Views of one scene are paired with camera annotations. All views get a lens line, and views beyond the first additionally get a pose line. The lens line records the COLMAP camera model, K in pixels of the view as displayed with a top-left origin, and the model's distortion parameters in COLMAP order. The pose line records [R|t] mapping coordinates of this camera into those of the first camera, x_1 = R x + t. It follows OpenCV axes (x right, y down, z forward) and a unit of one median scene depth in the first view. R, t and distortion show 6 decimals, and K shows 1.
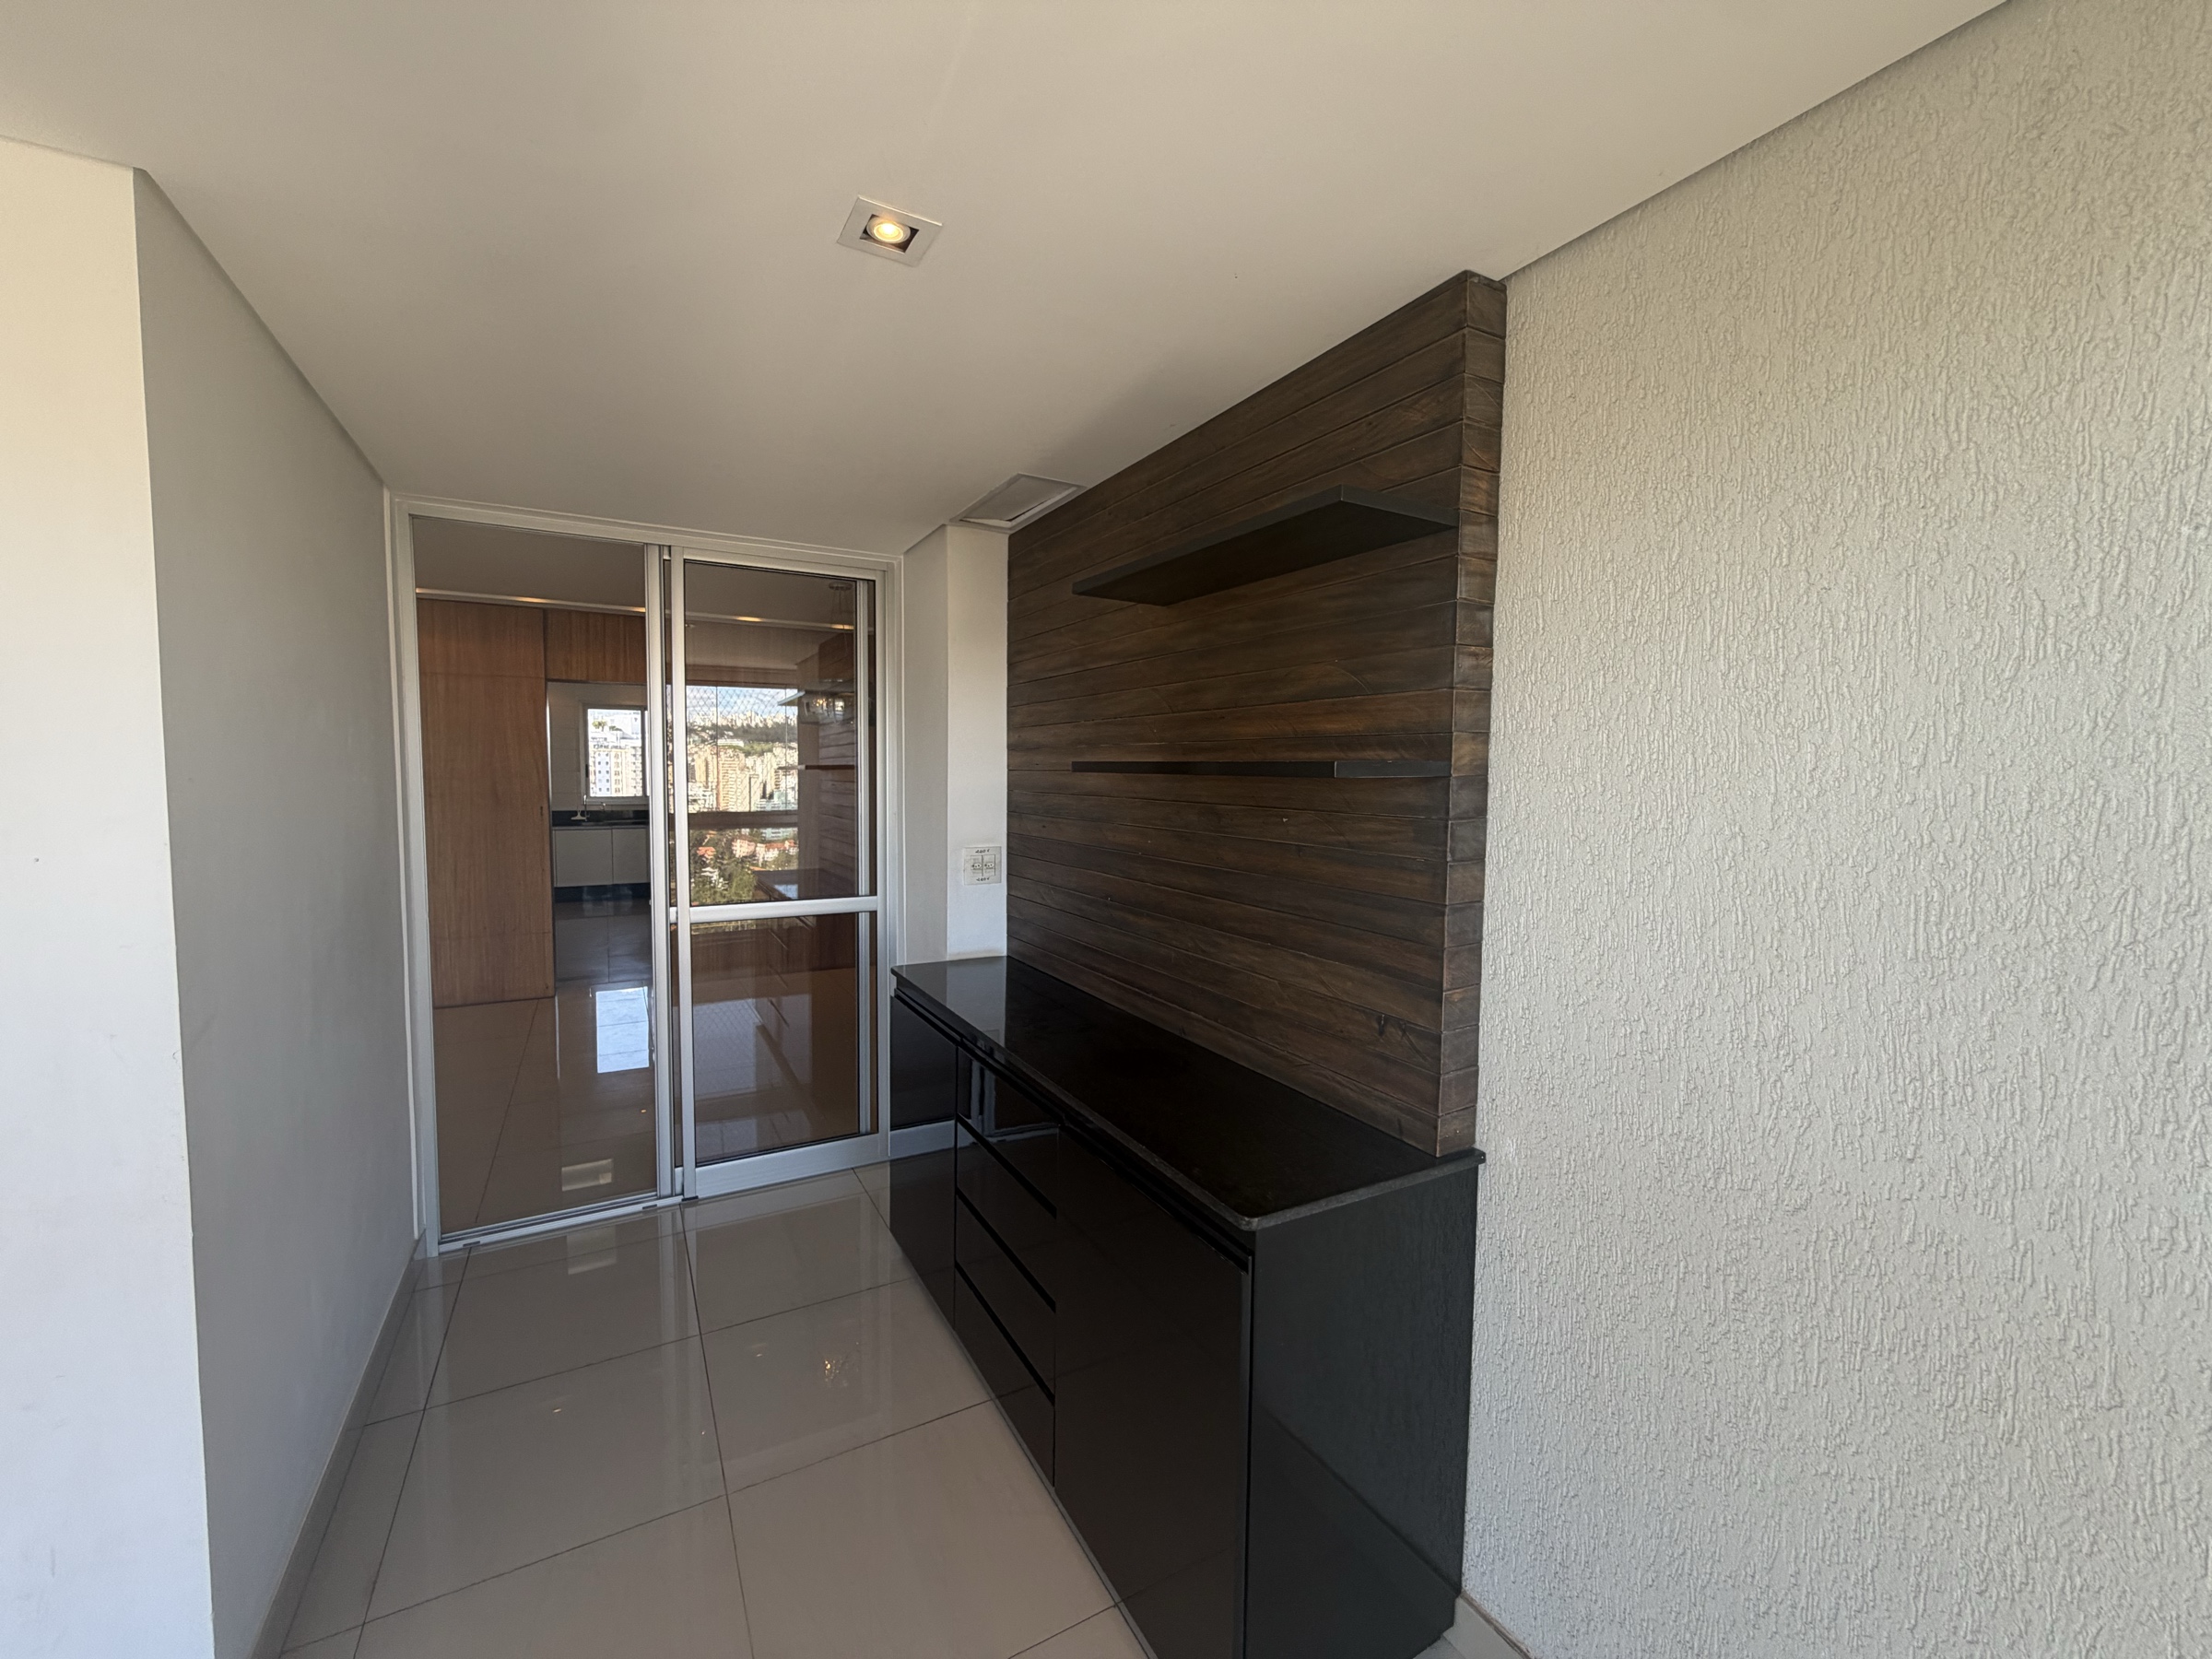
lens RADIAL K [[884.0, 0, 1101.6], [0, 884.0, 825.2], [0, 0, 1]] dist [0.003658, -0.000004]
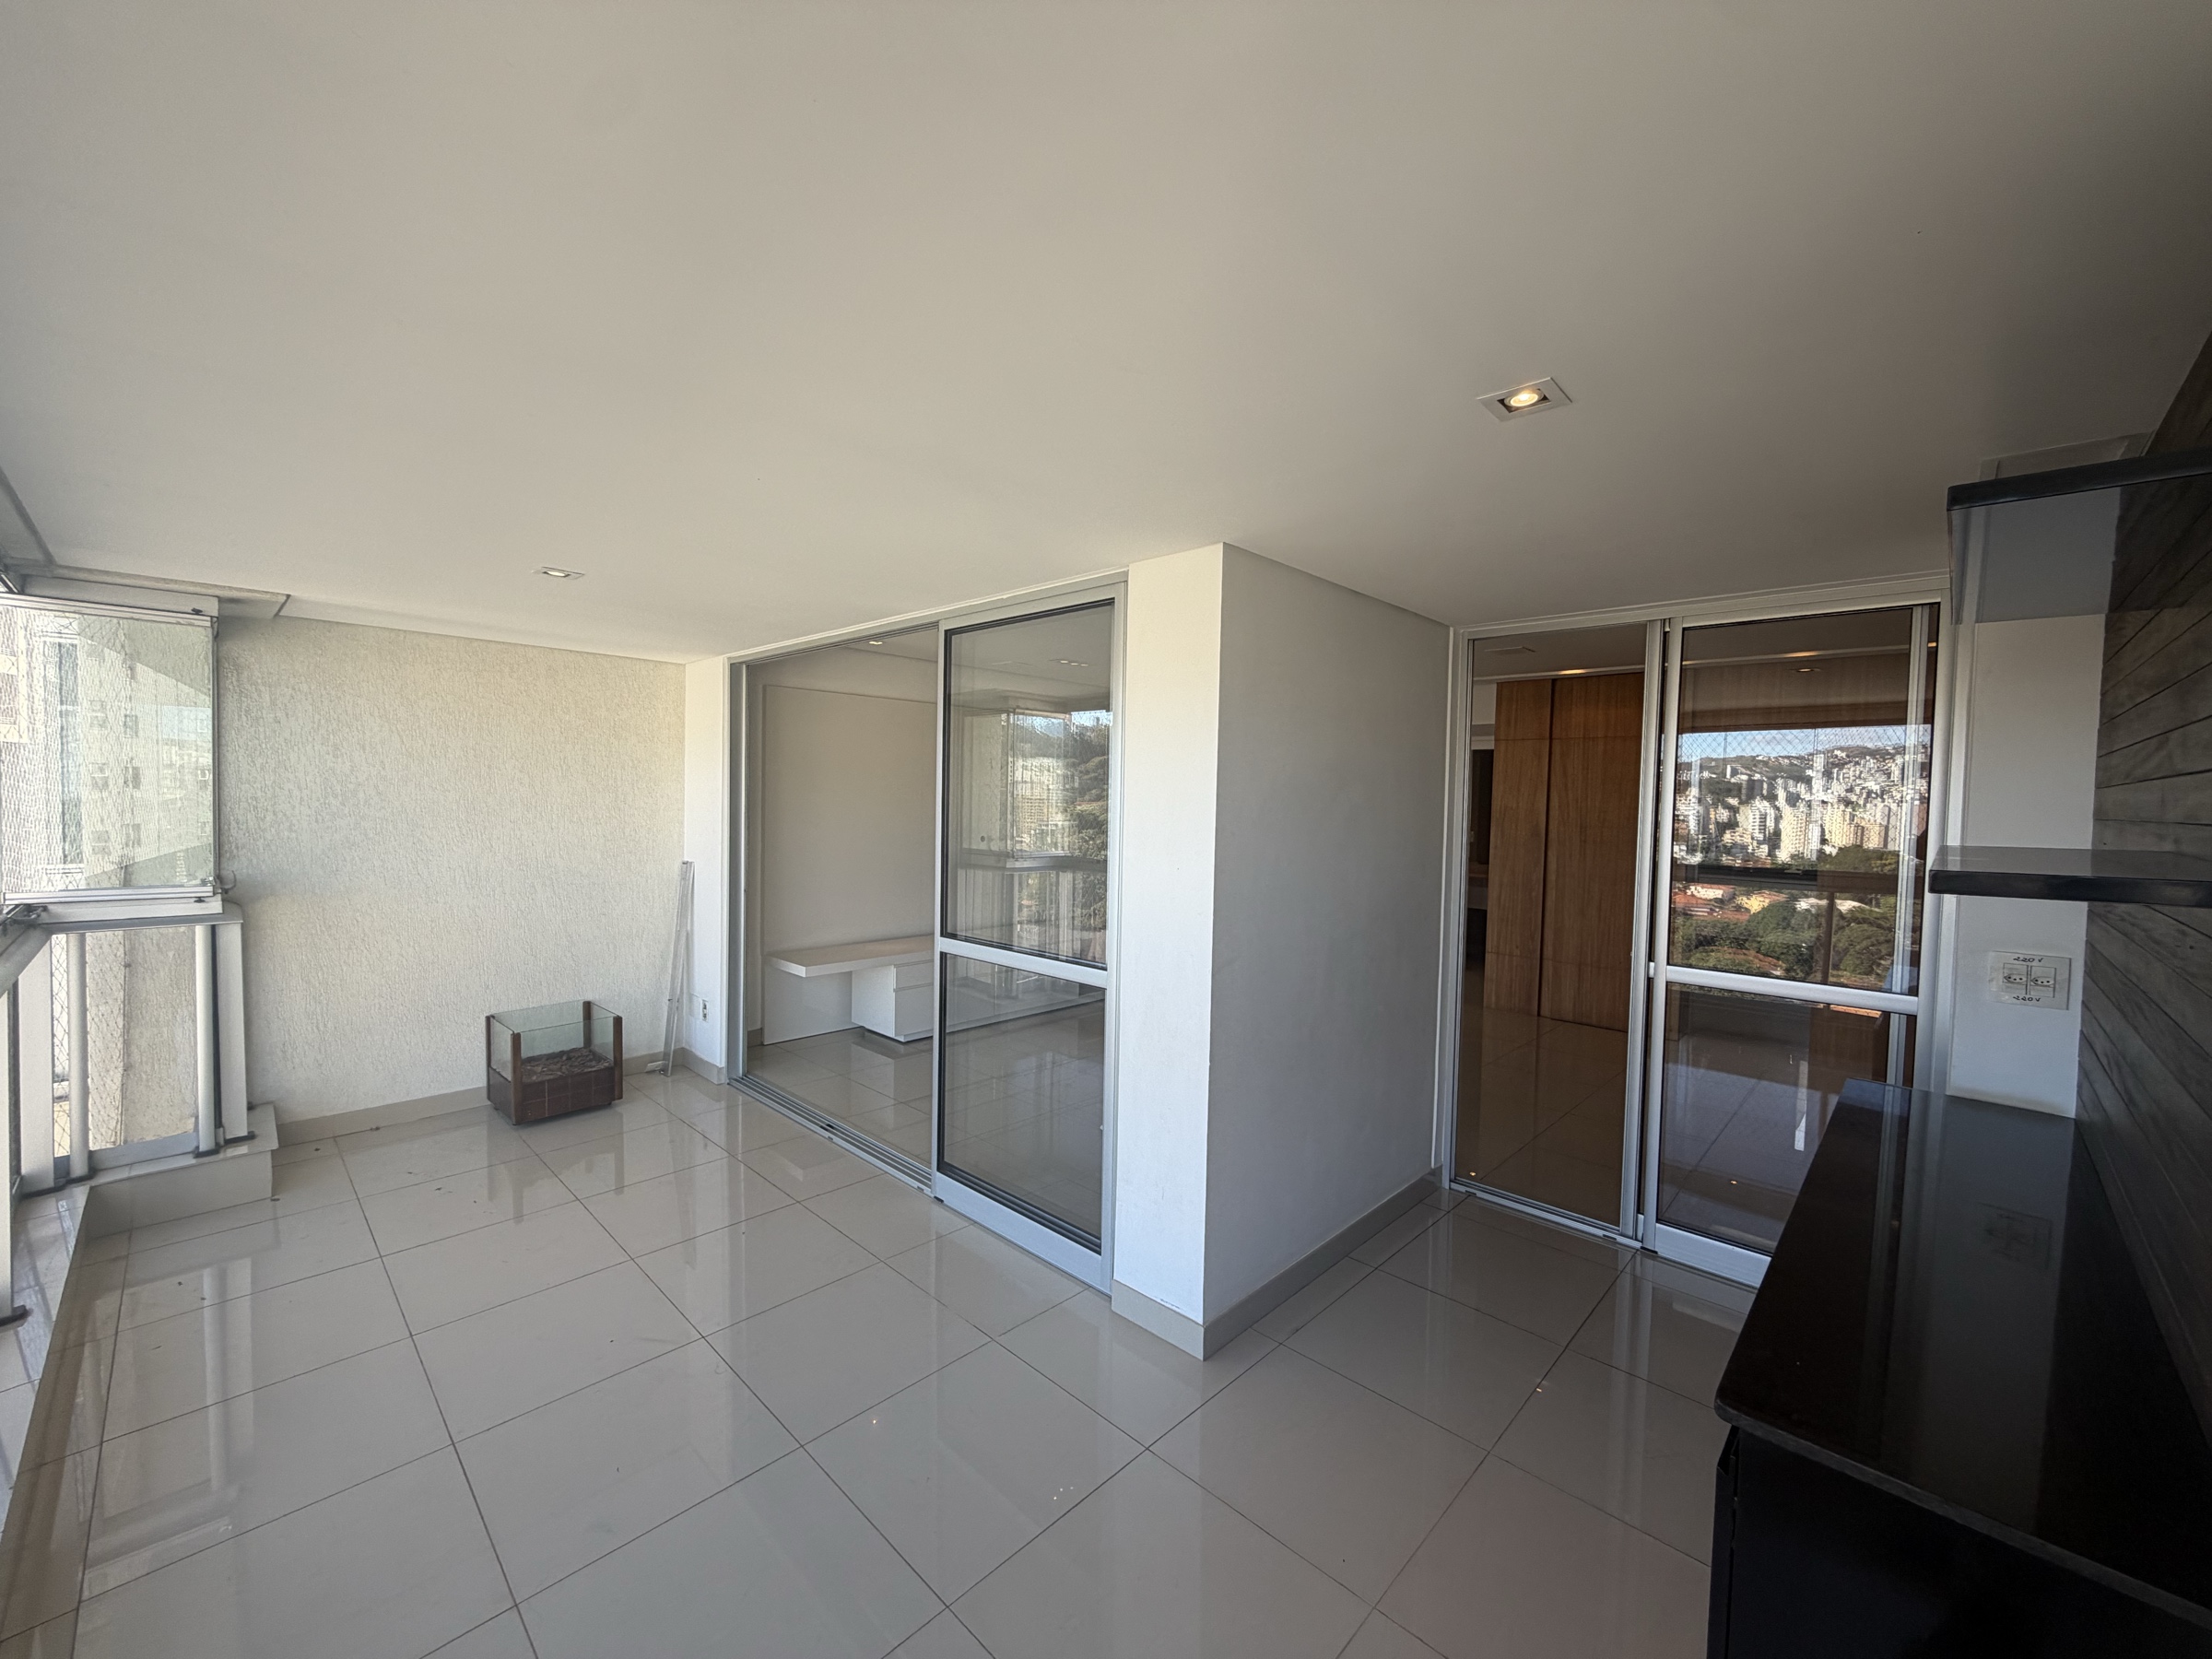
lens RADIAL K [[884.0, 0, 1097.6], [0, 884.0, 828.6], [0, 0, 1]] dist [0.003658, -0.000004]
pose [[0.302025, 0.033909, -0.952697, 0.305712], [-0.078670, 0.996845, 0.010540, -0.023740], [0.950048, 0.071766, 0.303739, 0.052423]]
